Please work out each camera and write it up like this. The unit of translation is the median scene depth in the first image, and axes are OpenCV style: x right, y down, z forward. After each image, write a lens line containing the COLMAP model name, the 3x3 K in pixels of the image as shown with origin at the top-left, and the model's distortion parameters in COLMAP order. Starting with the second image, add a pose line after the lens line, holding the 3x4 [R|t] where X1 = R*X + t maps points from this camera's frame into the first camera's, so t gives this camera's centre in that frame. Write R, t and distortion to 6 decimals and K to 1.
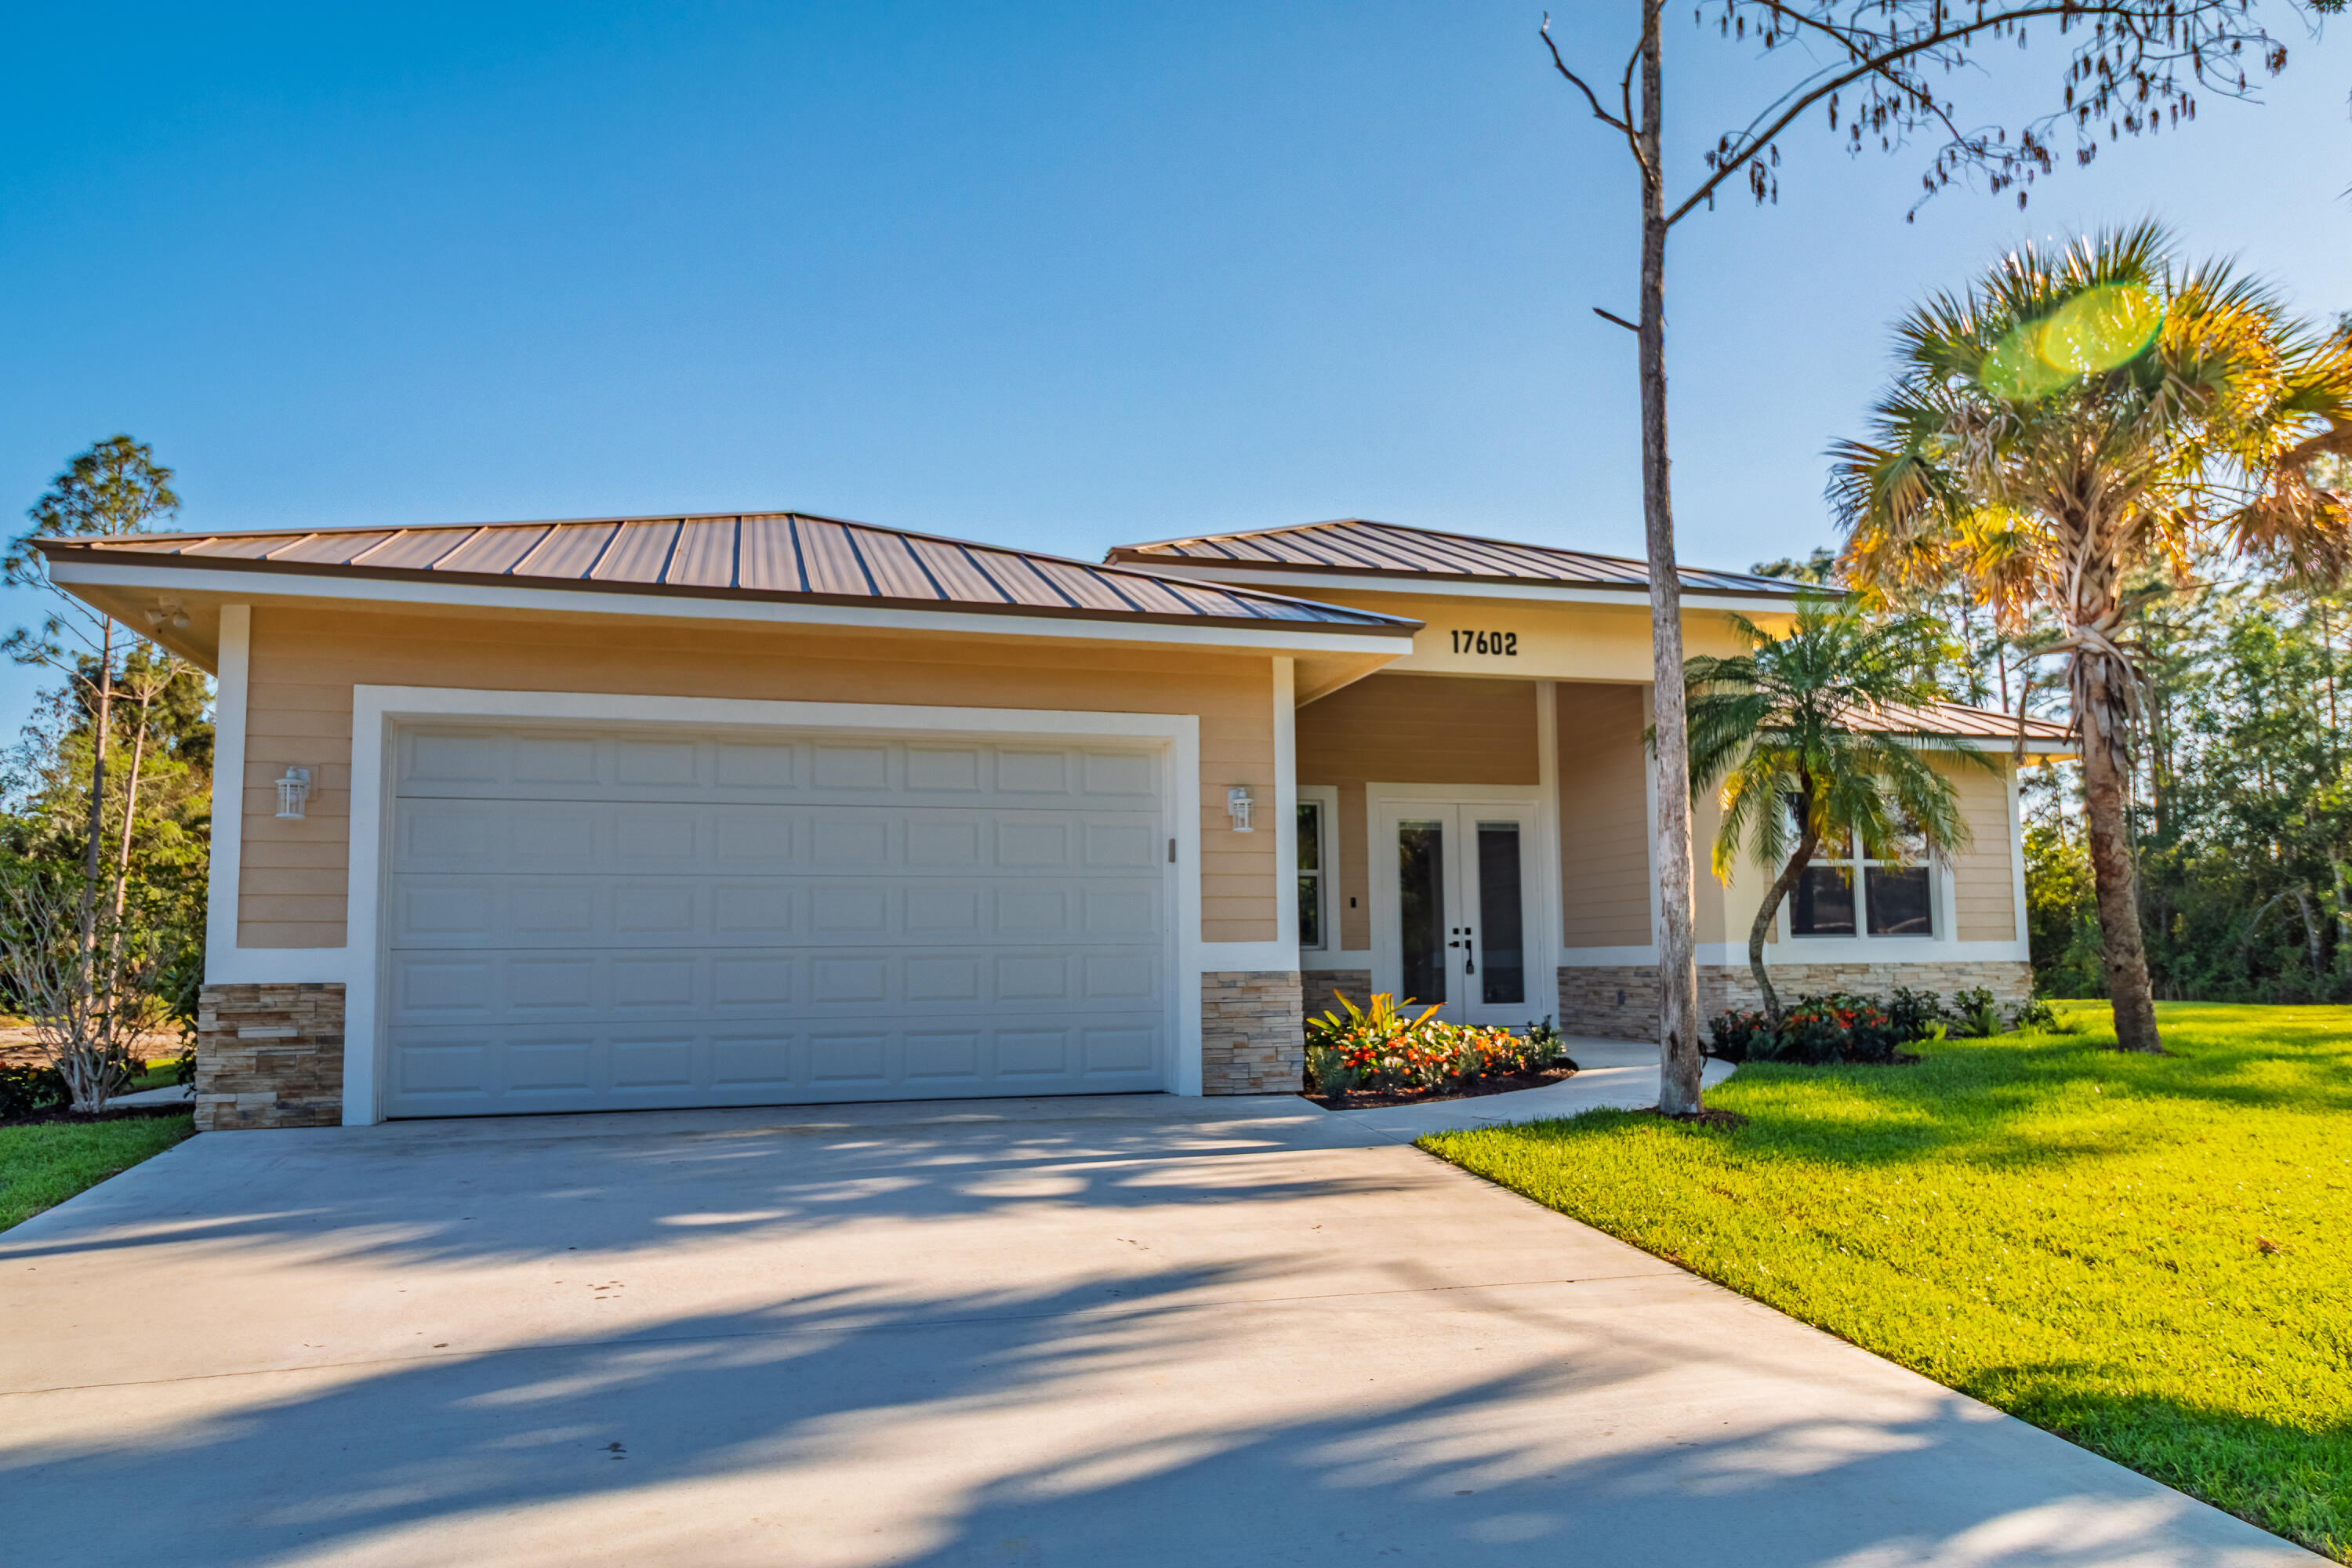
lens RADIAL K [[1490.4, 0, 1180.3], [0, 1490.4, 854.5], [0, 0, 1]] dist [0.004178, 0.000837]
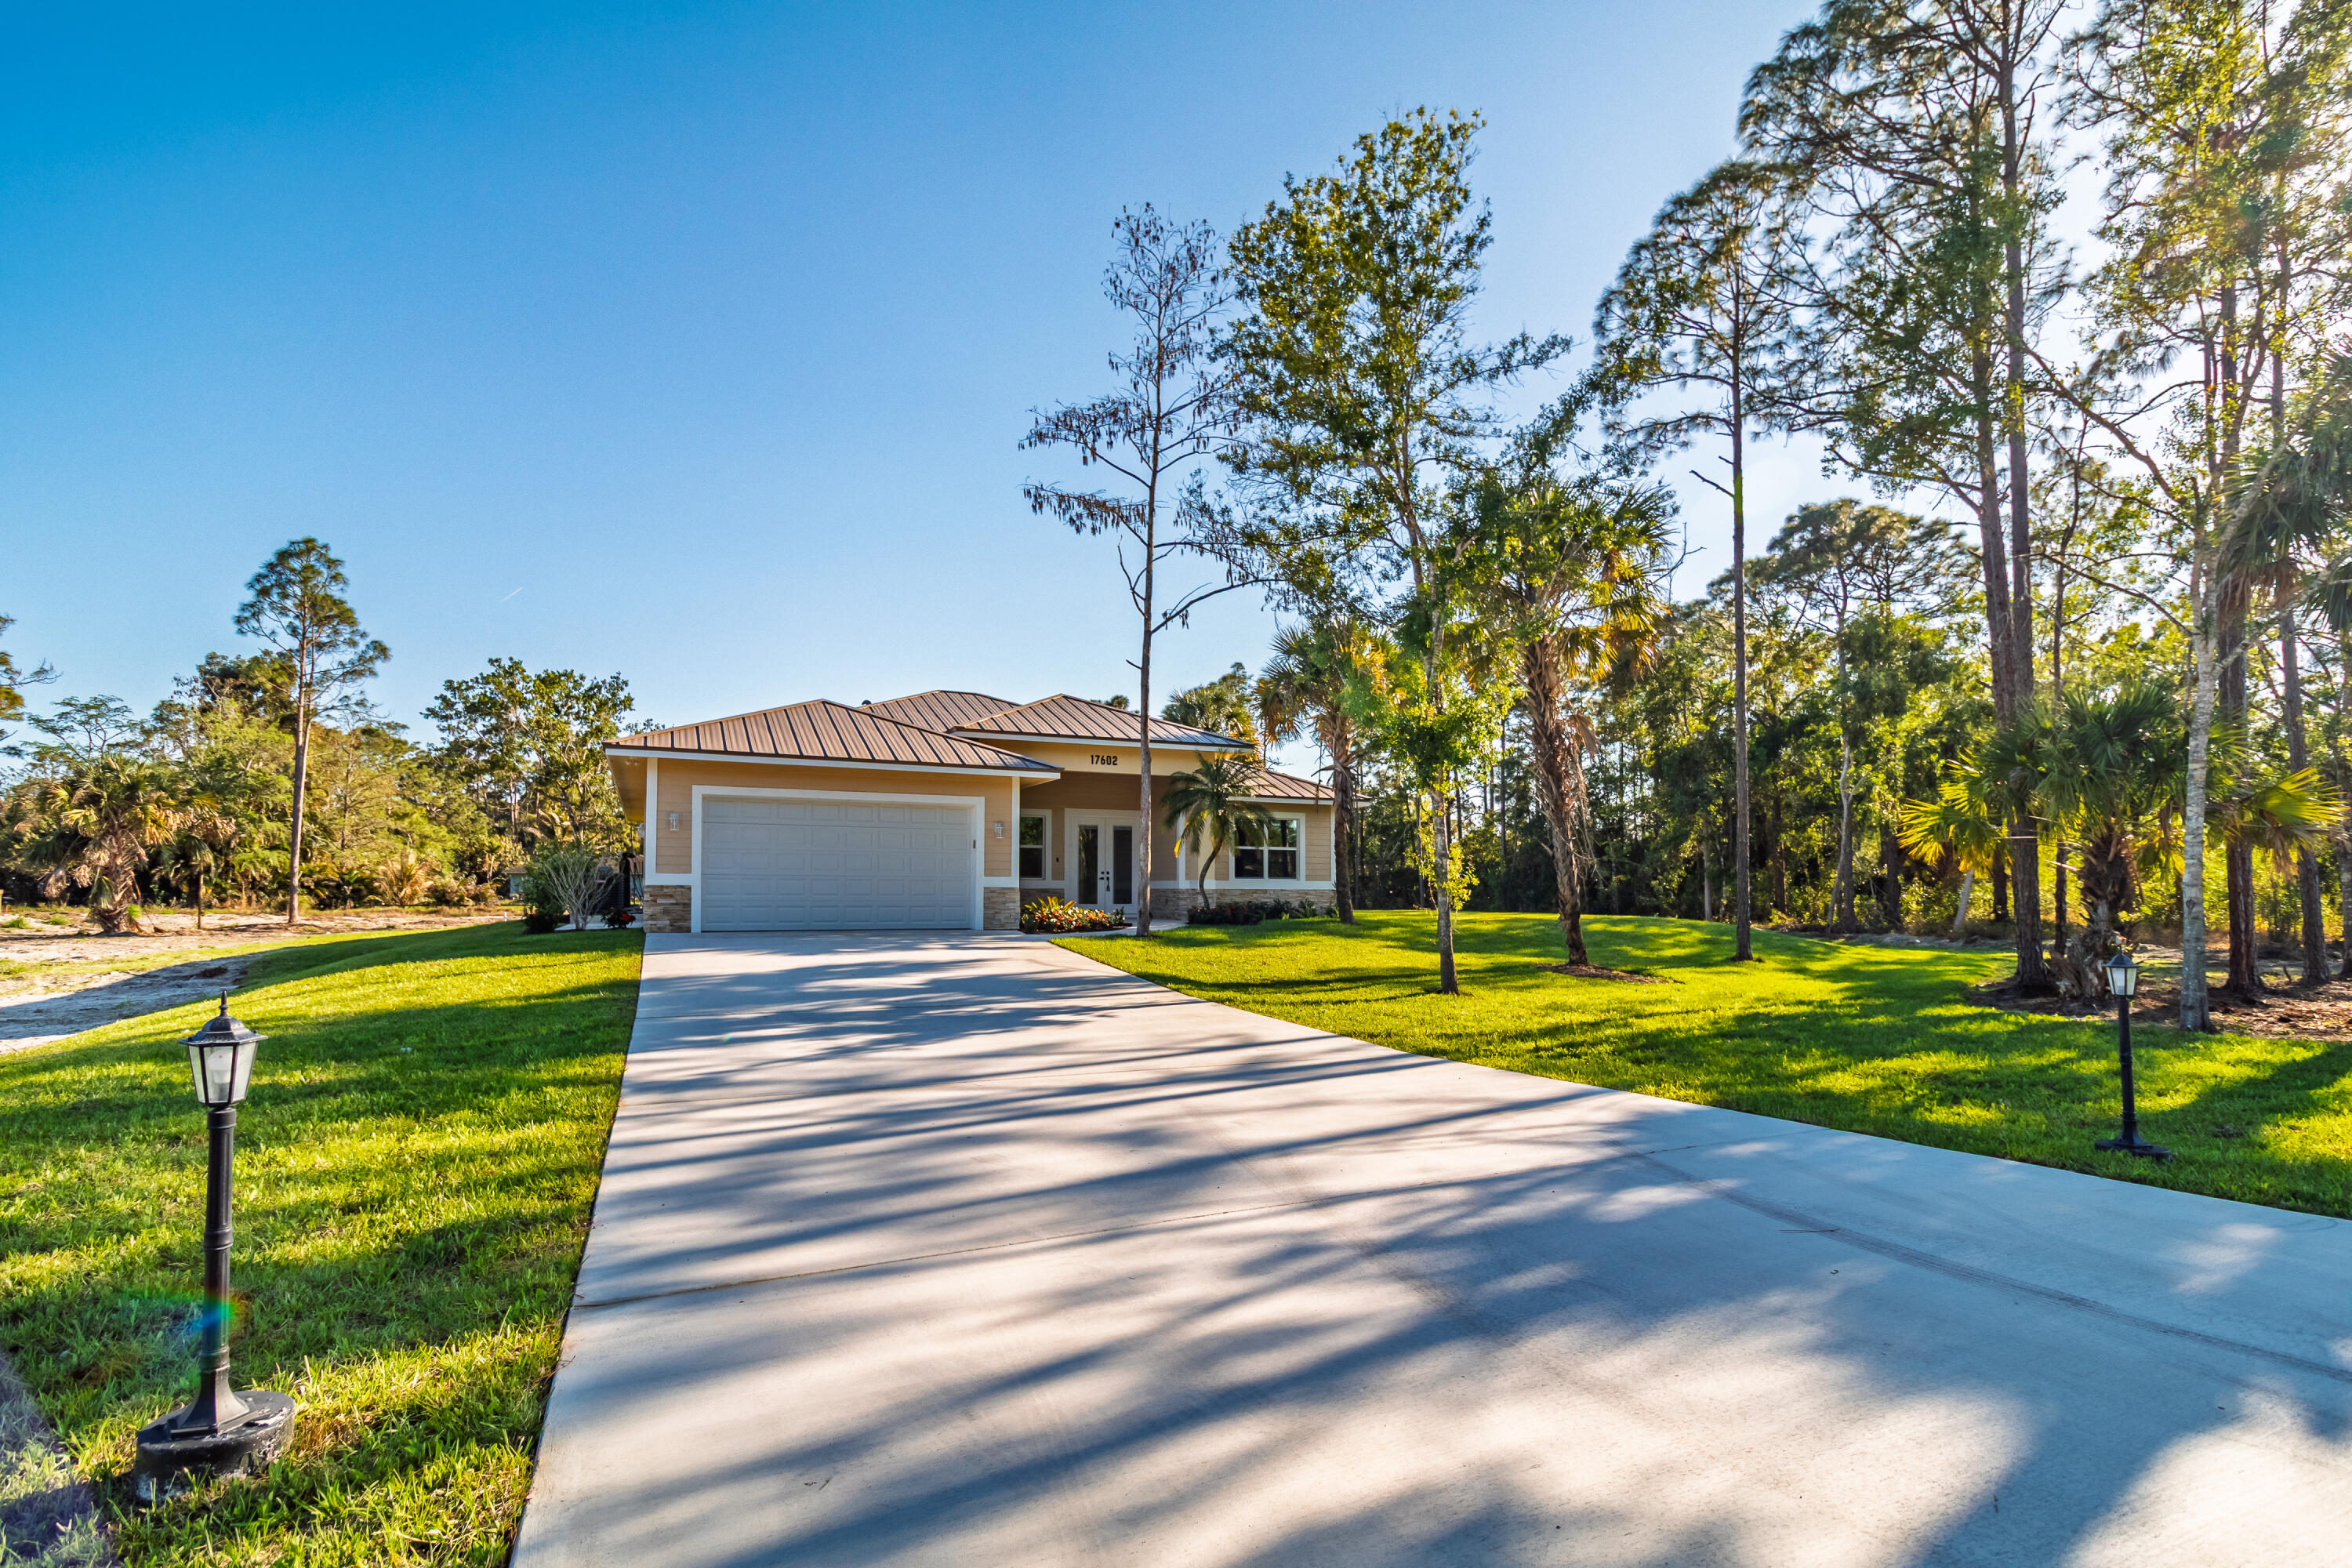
lens RADIAL K [[1092.0, 0, 1174.4], [0, 1092.0, 866.6], [0, 0, 1]] dist [0.000888, 0.000143]
pose [[0.986969, 0.019583, 0.159714, 0.032545], [-0.028054, 0.998307, 0.050957, -0.065337], [-0.158445, -0.054773, 0.985847, -0.943697]]
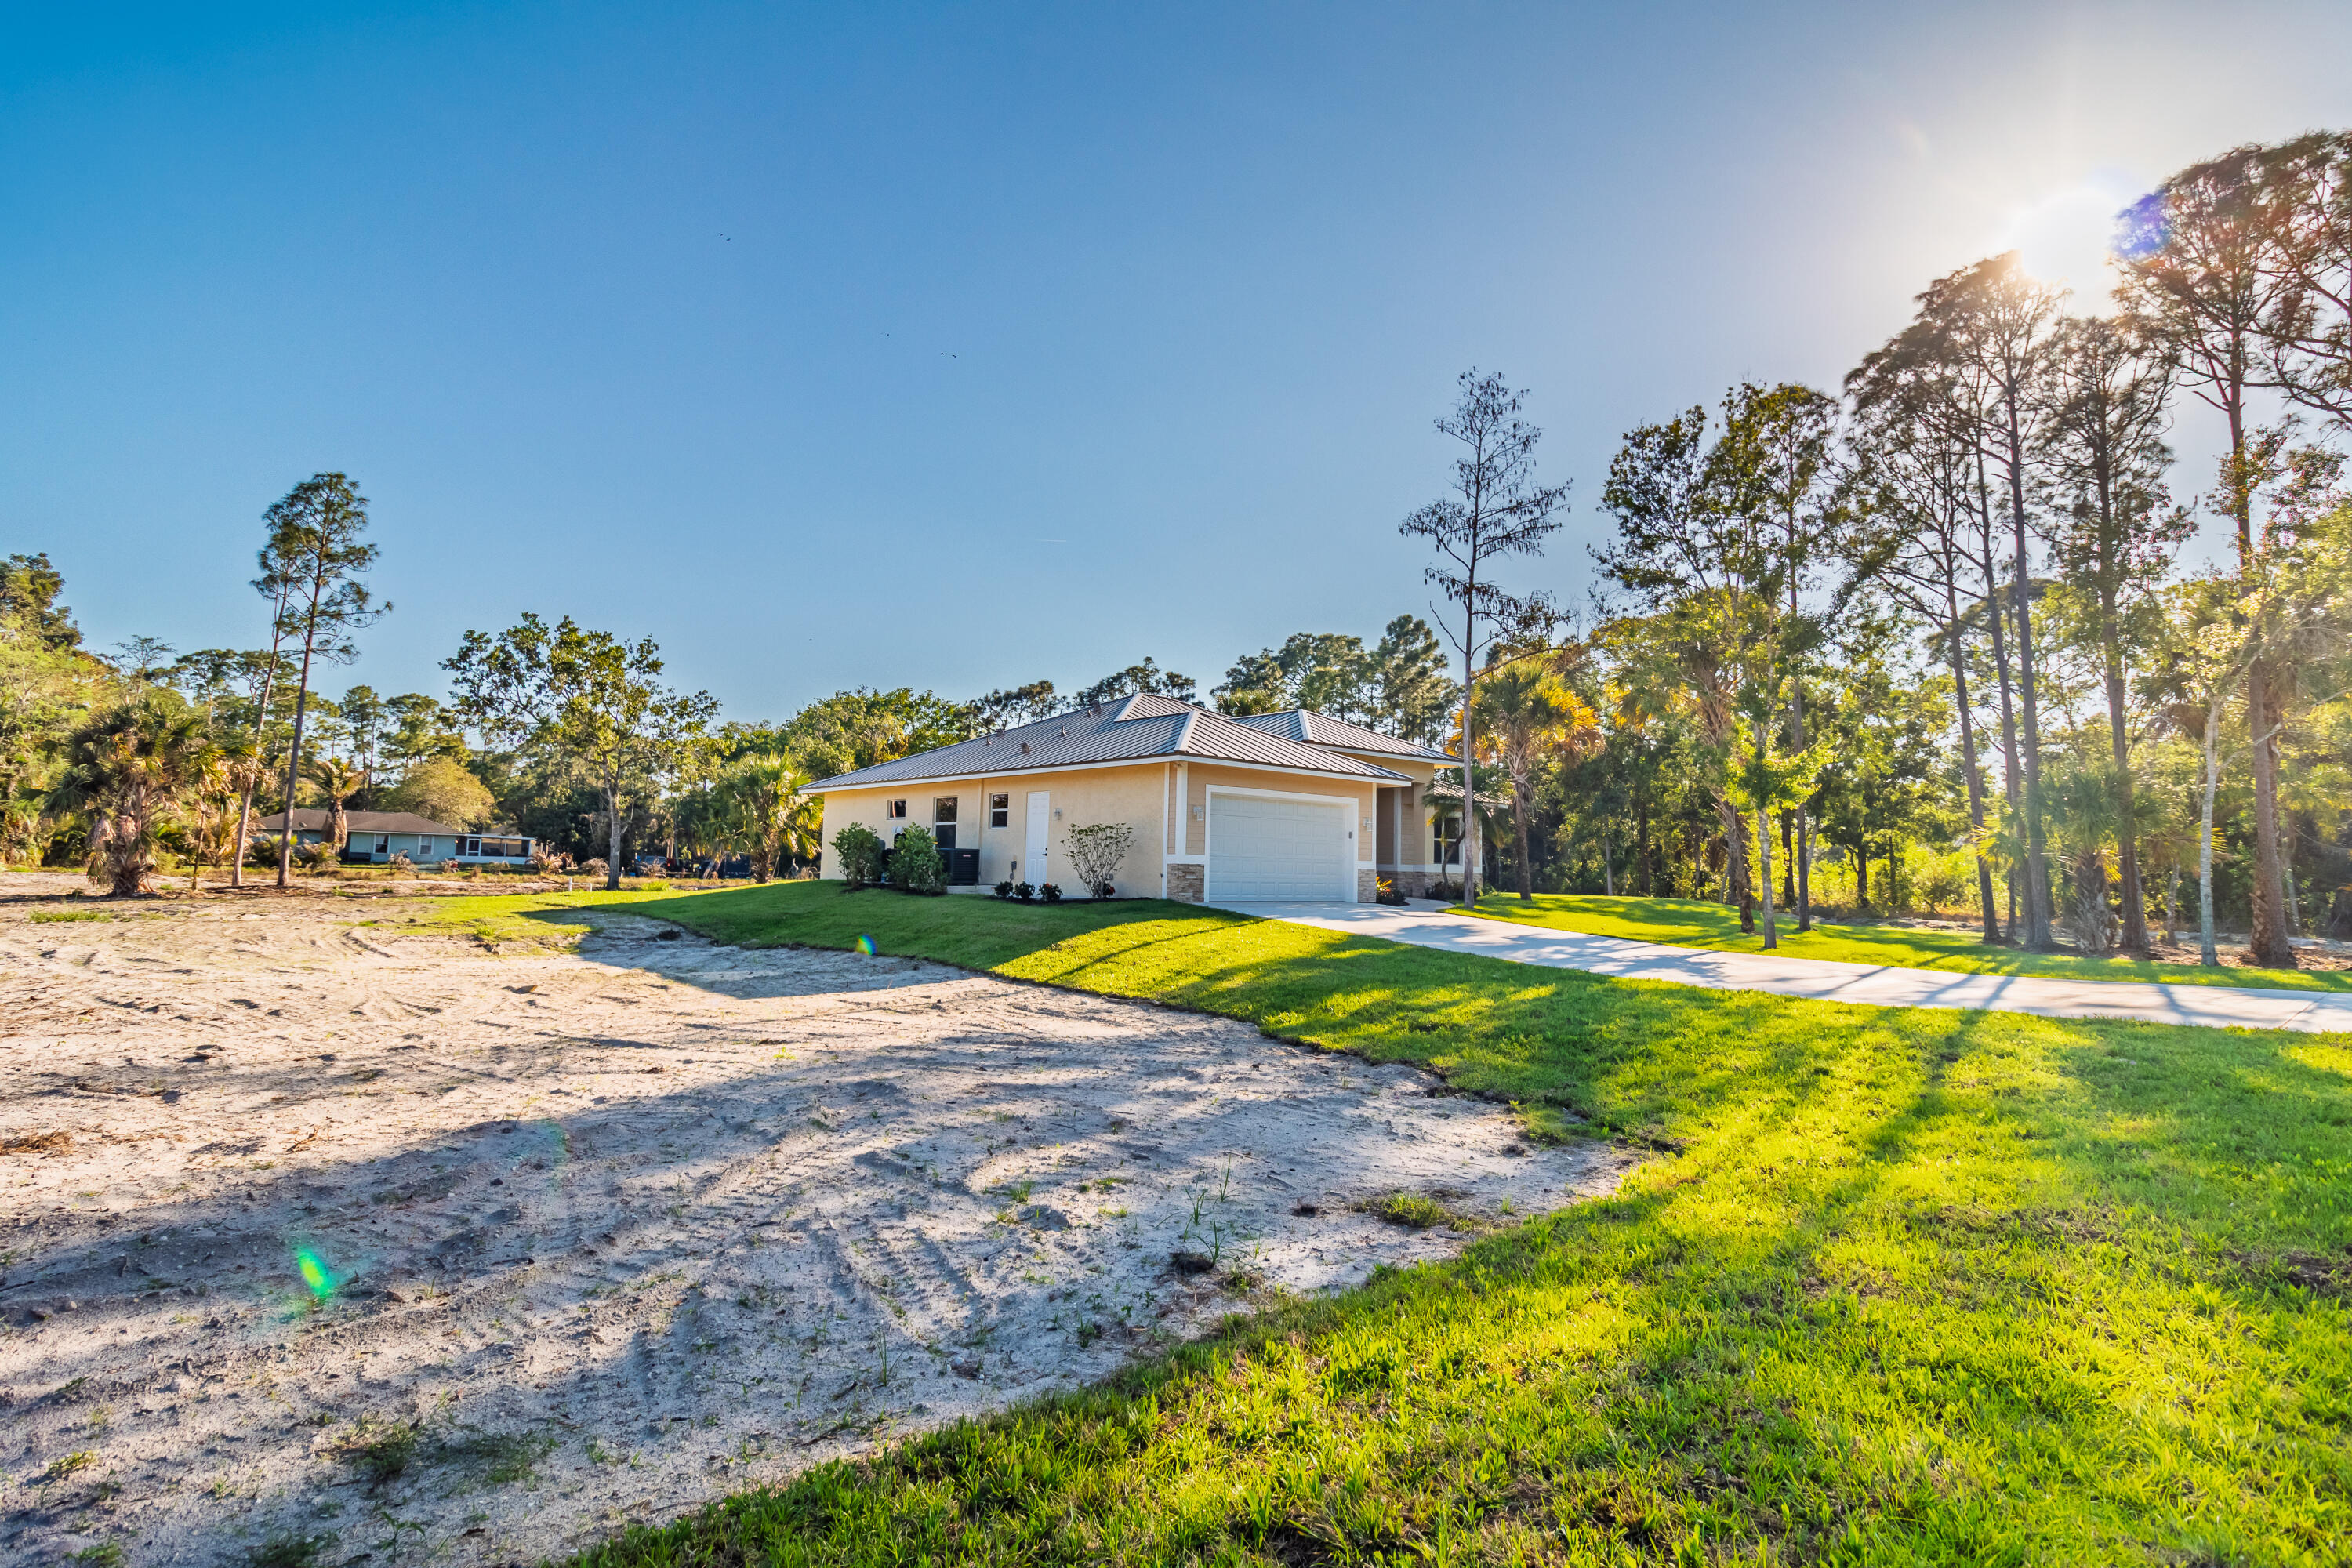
lens RADIAL K [[1092.0, 0, 1174.4], [0, 1092.0, 866.6], [0, 0, 1]] dist [0.000888, 0.000143]
pose [[0.904662, 0.035823, 0.424622, -1.334469], [-0.068268, 0.995774, 0.061437, -0.052777], [-0.420626, -0.084568, 0.903284, -1.079163]]
